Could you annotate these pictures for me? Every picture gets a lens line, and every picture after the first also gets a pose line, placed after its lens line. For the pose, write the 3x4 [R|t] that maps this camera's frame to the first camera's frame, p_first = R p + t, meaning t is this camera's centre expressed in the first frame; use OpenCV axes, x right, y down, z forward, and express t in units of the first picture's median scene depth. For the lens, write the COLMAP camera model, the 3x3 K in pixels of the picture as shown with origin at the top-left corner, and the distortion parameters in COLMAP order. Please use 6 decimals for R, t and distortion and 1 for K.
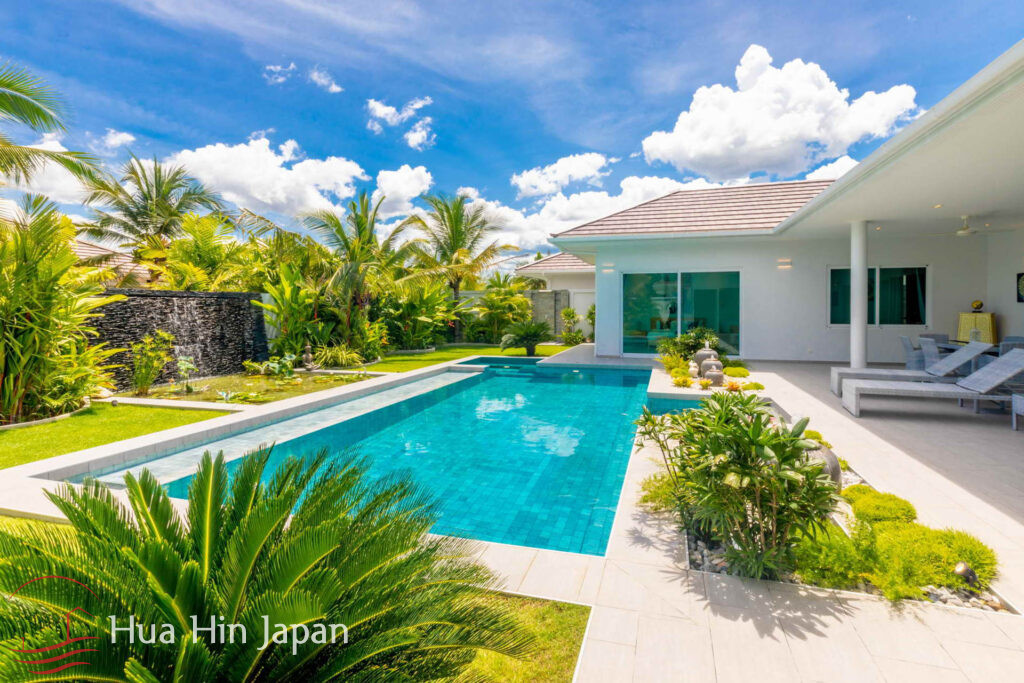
lens RADIAL K [[480.4, 0, 532.9], [0, 480.4, 323.5], [0, 0, 1]] dist [0.001888, 0.000164]
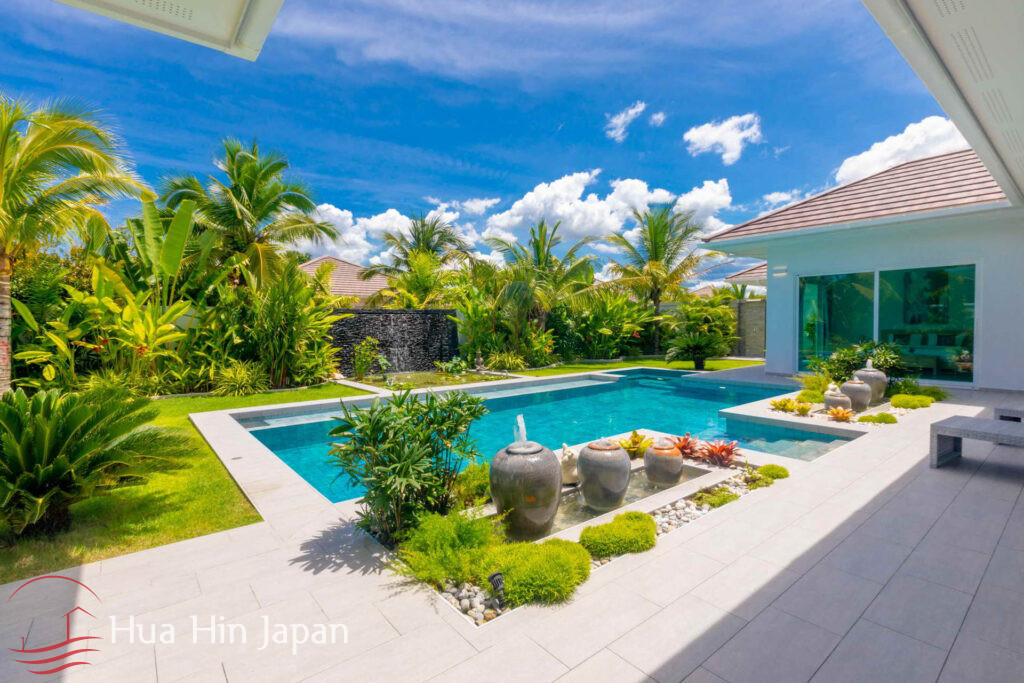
lens RADIAL K [[480.4, 0, 532.9], [0, 480.4, 323.5], [0, 0, 1]] dist [0.001888, 0.000164]
pose [[0.827877, -0.005656, -0.560881, 0.323134], [-0.009881, 0.999647, -0.024666, 0.003786], [0.560822, 0.025962, 0.827529, 0.047221]]
